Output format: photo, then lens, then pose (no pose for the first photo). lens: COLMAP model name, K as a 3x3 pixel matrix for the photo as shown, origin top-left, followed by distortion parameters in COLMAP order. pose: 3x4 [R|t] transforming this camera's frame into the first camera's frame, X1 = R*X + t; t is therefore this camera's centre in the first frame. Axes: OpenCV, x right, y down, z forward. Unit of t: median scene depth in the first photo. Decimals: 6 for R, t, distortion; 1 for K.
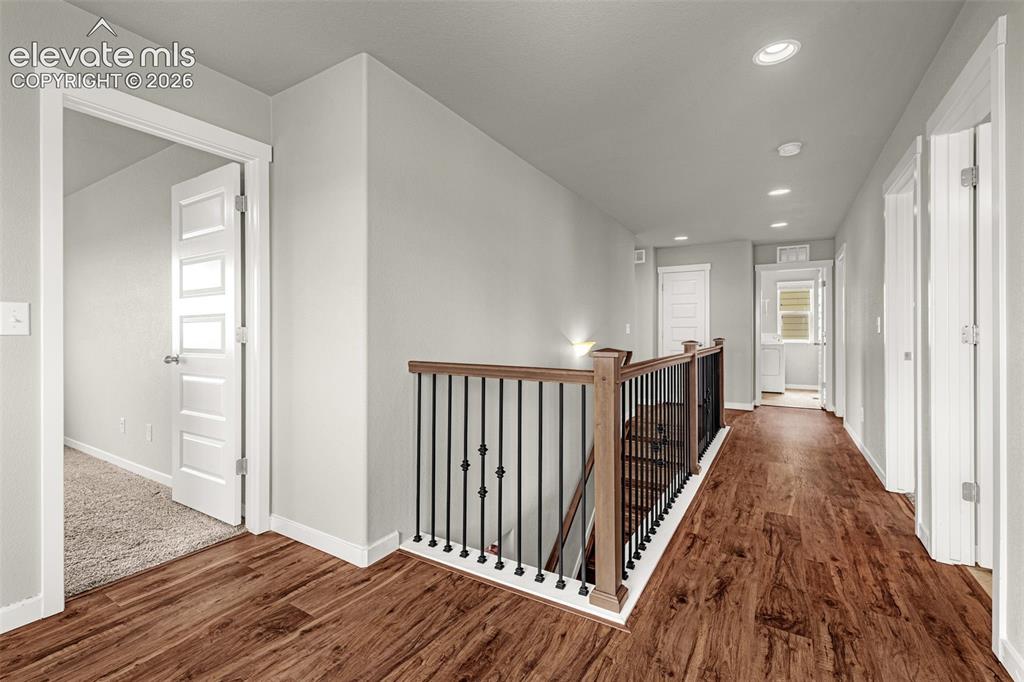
lens RADIAL K [[436.8, 0, 509.6], [0, 436.8, 339.9], [0, 0, 1]] dist [0.001219, -0.000272]
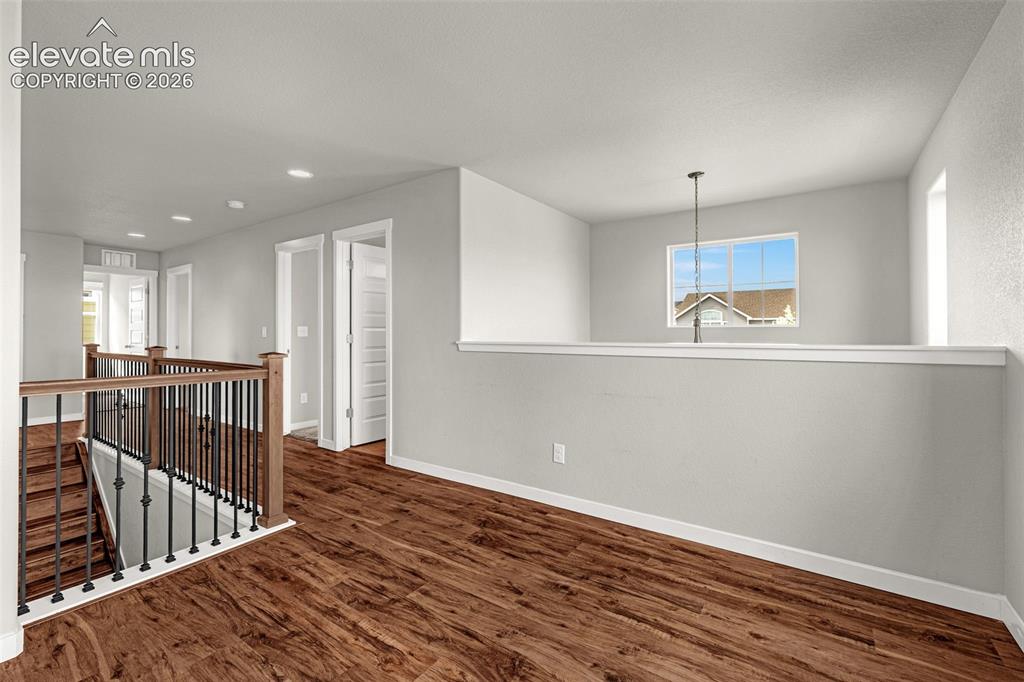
lens RADIAL K [[436.8, 0, 509.6], [0, 436.8, 339.9], [0, 0, 1]] dist [0.001219, -0.000272]
pose [[0.058522, -0.014751, 0.998177, -1.216617], [0.013740, 0.999808, 0.013970, -0.033522], [-0.998192, 0.012898, 0.058714, 0.106032]]
